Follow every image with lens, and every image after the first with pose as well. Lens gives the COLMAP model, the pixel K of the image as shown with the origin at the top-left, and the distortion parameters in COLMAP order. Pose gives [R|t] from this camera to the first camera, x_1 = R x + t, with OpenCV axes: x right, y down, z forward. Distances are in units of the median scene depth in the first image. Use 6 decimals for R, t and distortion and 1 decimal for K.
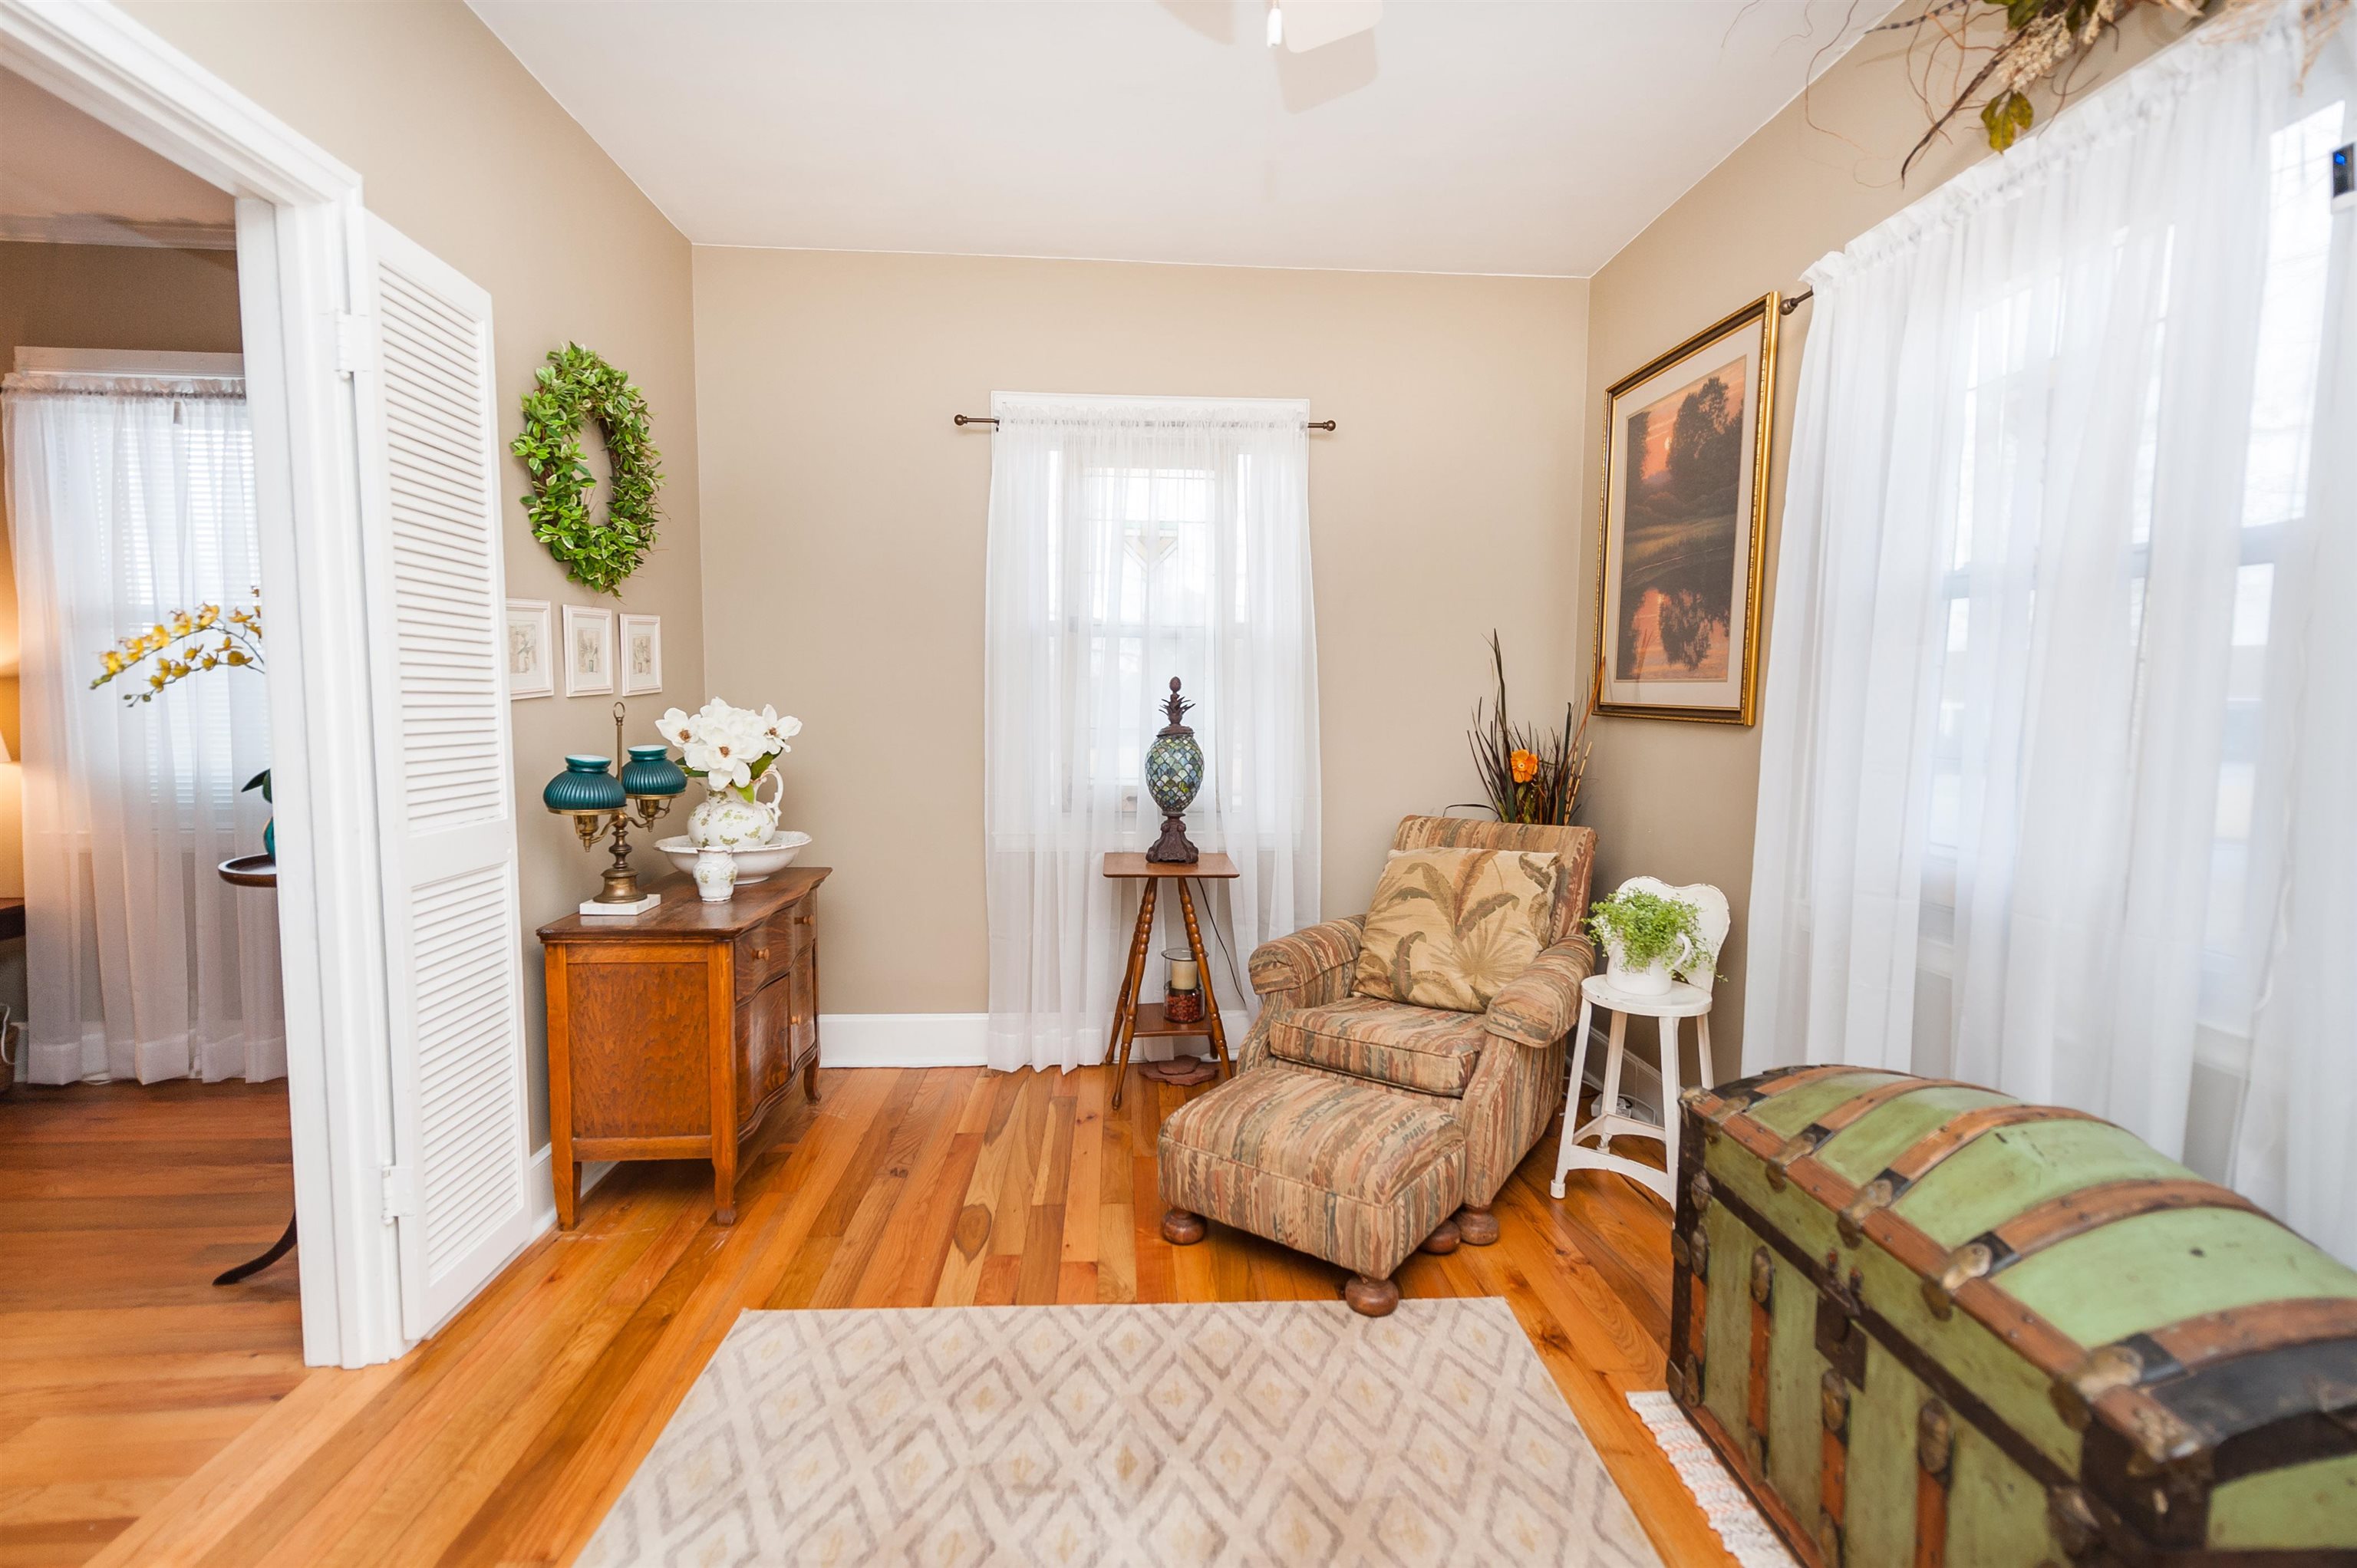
lens RADIAL K [[1046.4, 0, 1169.8], [0, 1046.4, 791.6], [0, 0, 1]] dist [0.002077, 0.000550]
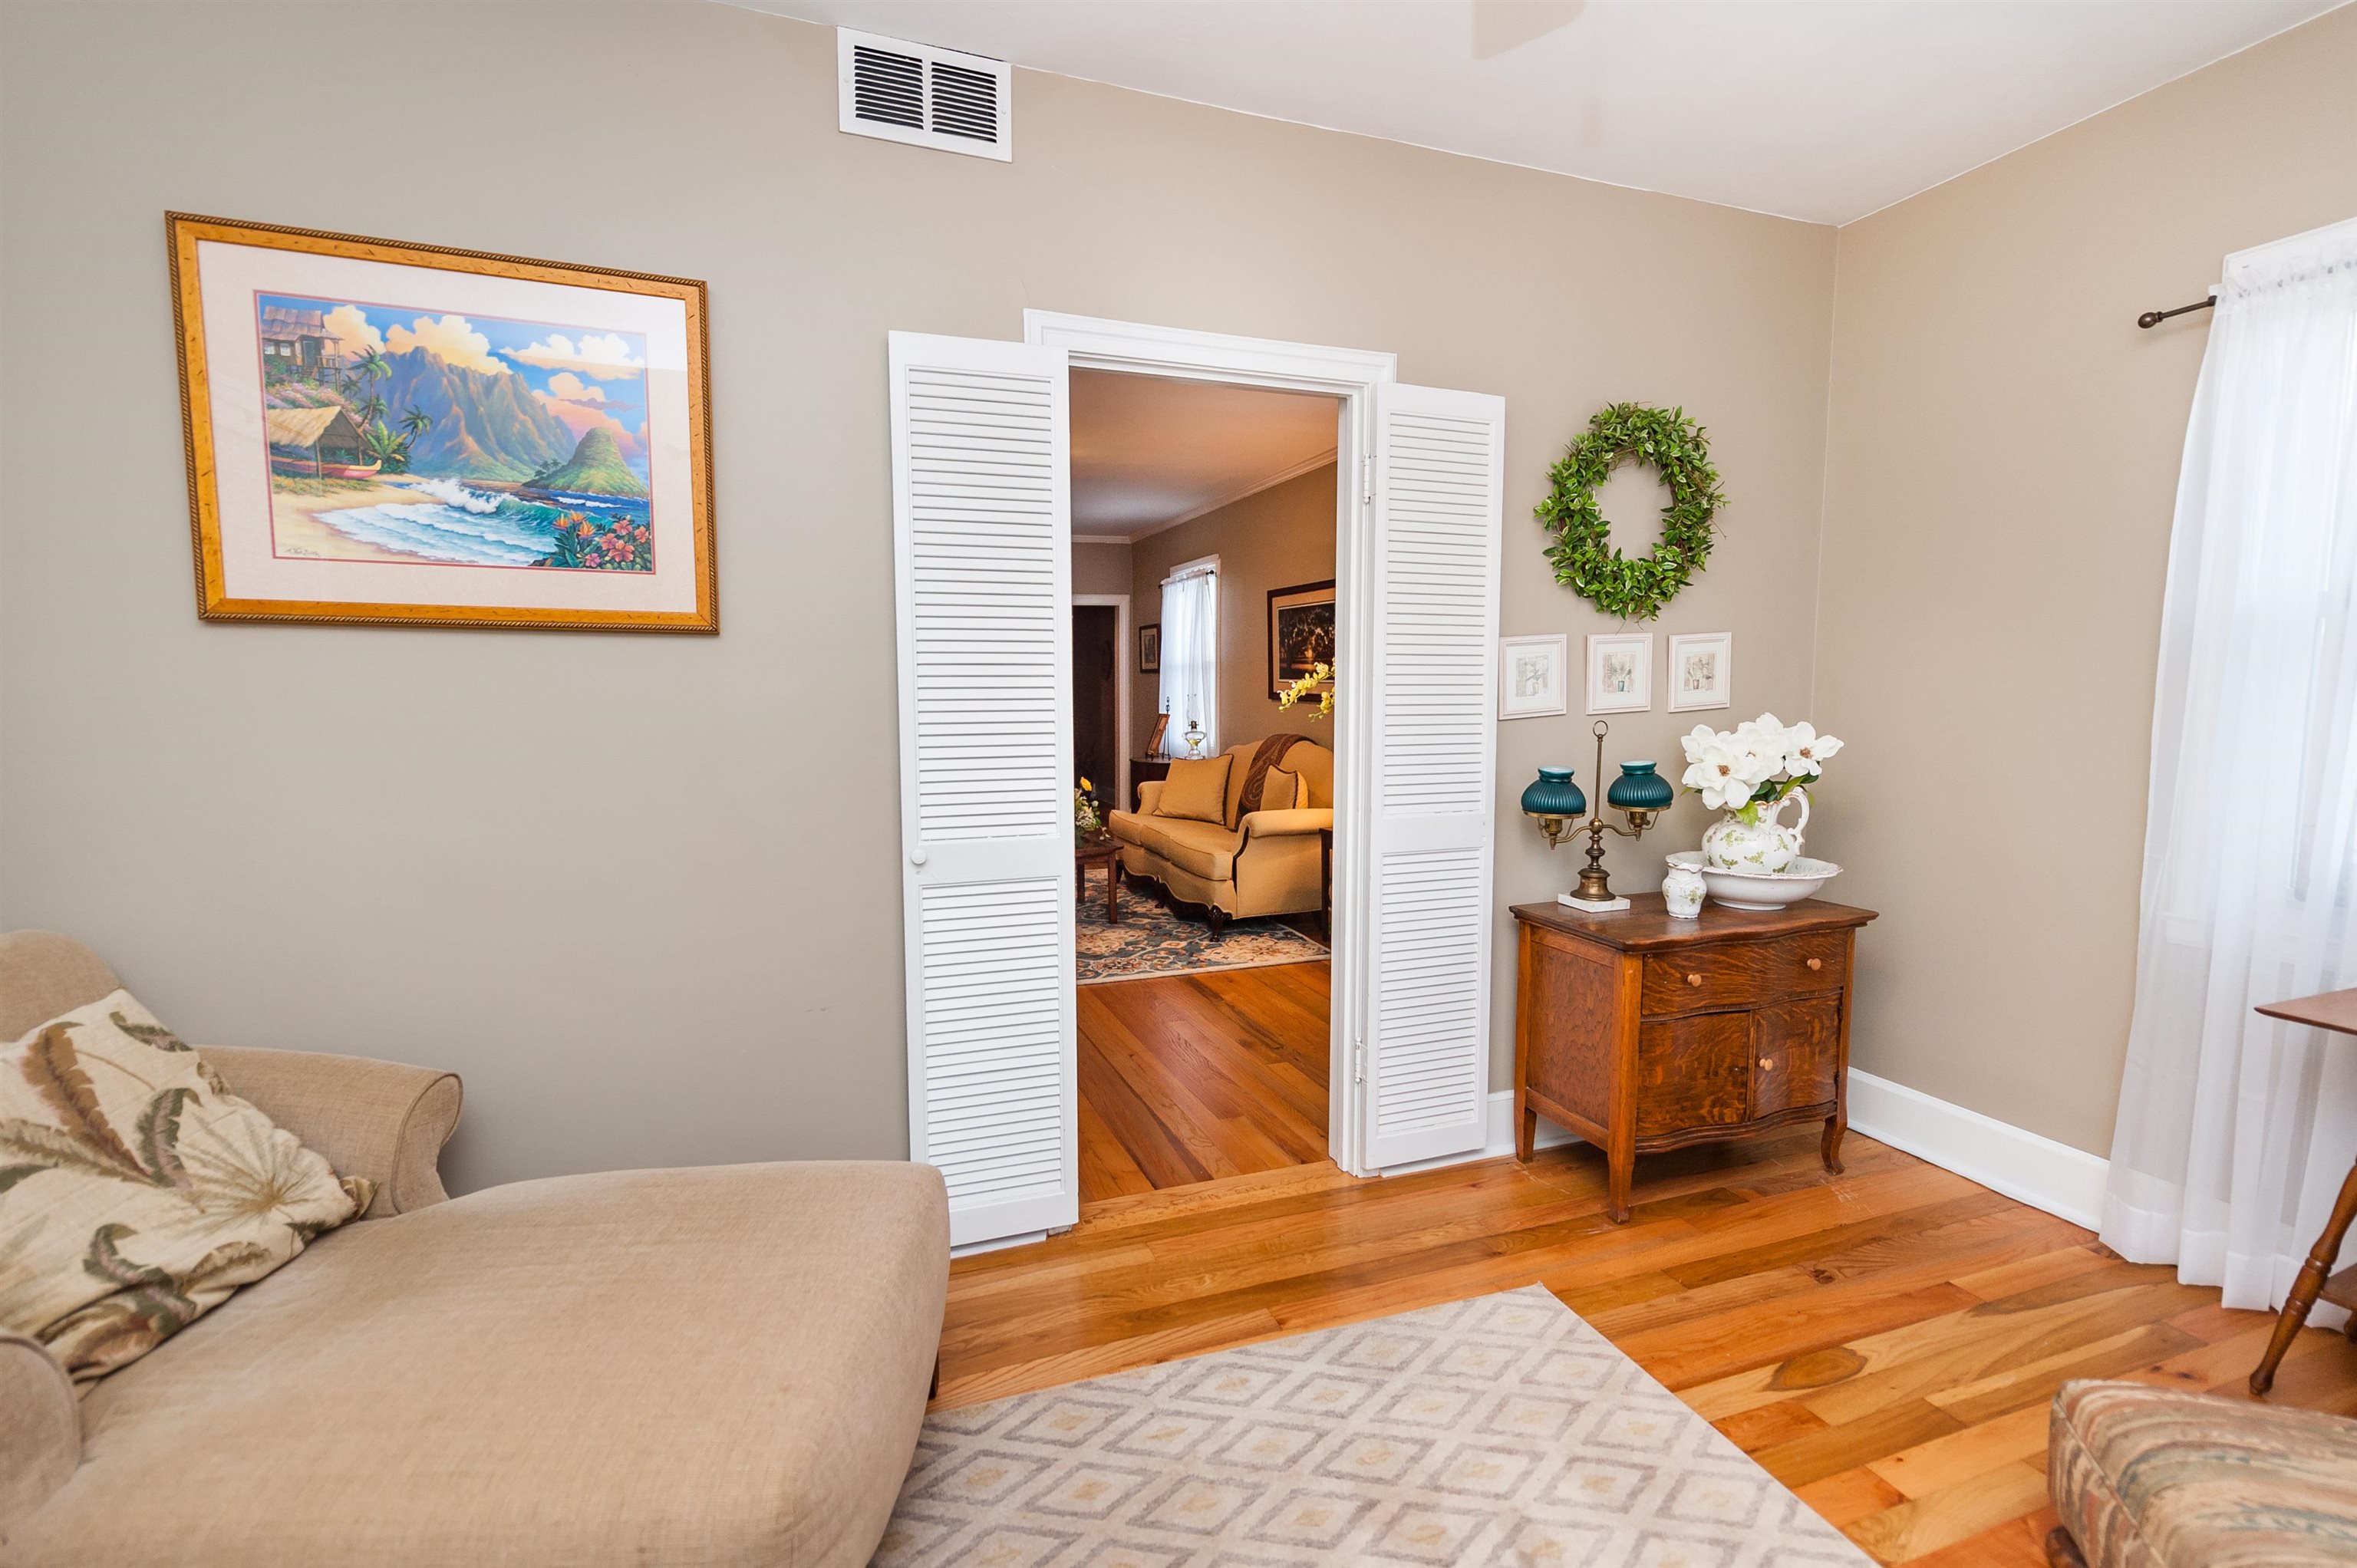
lens RADIAL K [[1046.4, 0, 1166.2], [0, 1046.4, 785.6], [0, 0, 1]] dist [0.002077, 0.000550]
pose [[0.275197, 0.076857, -0.958311, 0.431205], [-0.075662, 0.995439, 0.058106, -0.047947], [0.958406, 0.056517, 0.279757, 0.257730]]
